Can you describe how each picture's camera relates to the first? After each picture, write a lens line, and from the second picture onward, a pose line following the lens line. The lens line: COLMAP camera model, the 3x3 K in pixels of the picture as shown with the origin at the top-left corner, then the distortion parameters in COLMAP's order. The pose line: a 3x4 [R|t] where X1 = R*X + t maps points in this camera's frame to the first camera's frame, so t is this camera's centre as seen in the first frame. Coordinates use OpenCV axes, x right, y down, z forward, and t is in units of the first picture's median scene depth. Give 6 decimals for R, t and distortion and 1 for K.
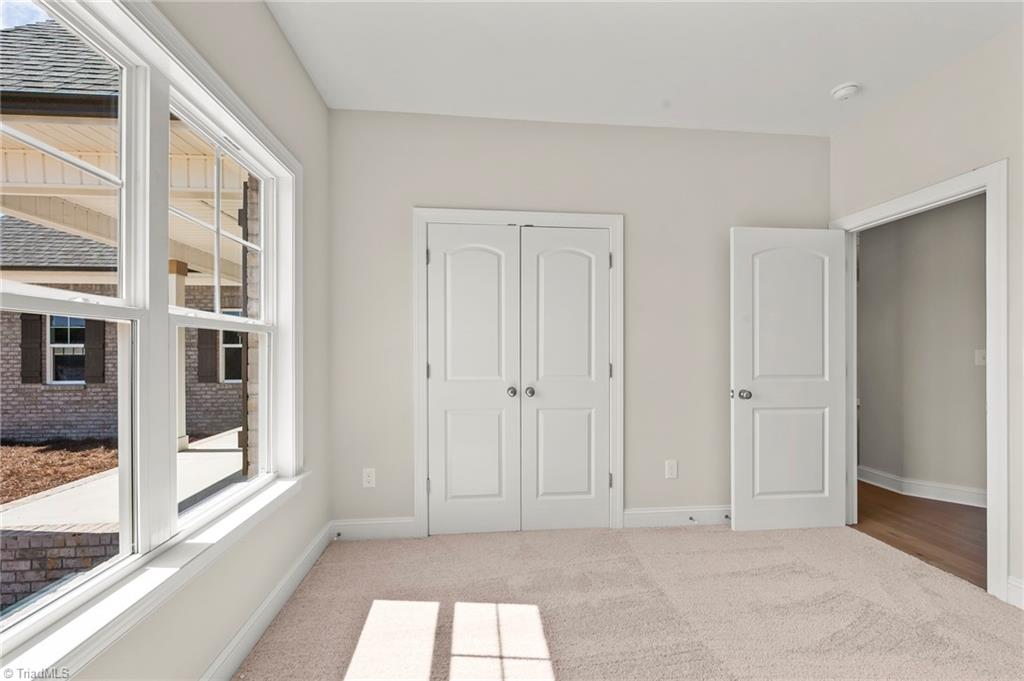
lens RADIAL K [[424.2, 0, 513.7], [0, 424.2, 346.2], [0, 0, 1]] dist [0.000267, -0.000022]
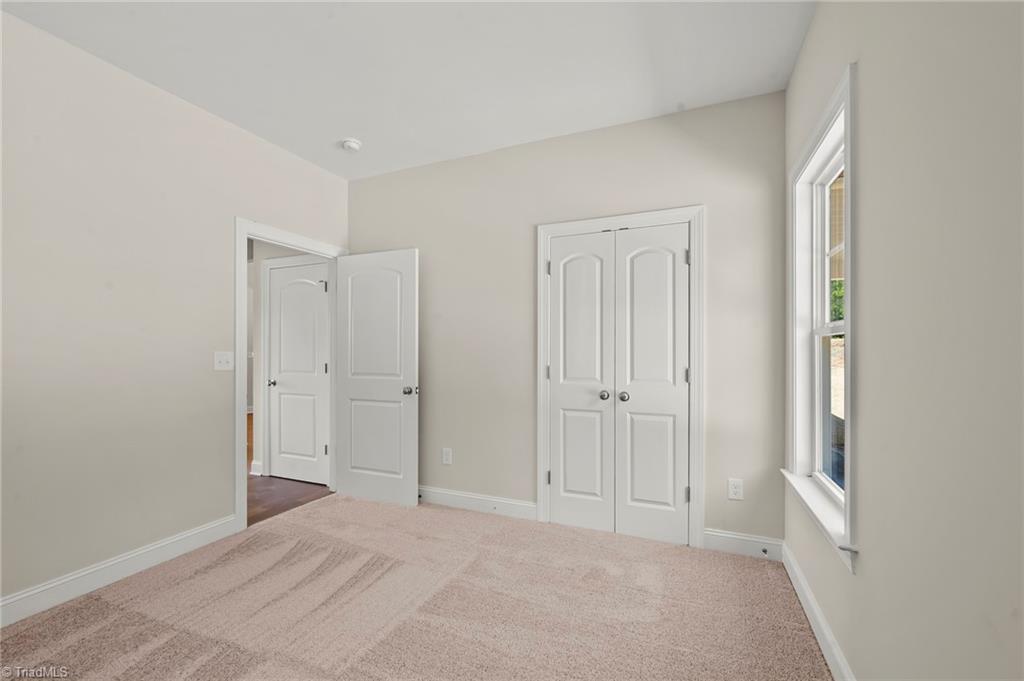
lens RADIAL K [[413.2, 0, 515.1], [0, 413.2, 352.2], [0, 0, 1]] dist [-0.002603, -0.000039]
pose [[0.879175, 0.002496, -0.476493, 0.278979], [-0.000265, 0.999989, 0.004751, 0.000709], [0.476500, -0.004050, 0.879165, 0.023334]]
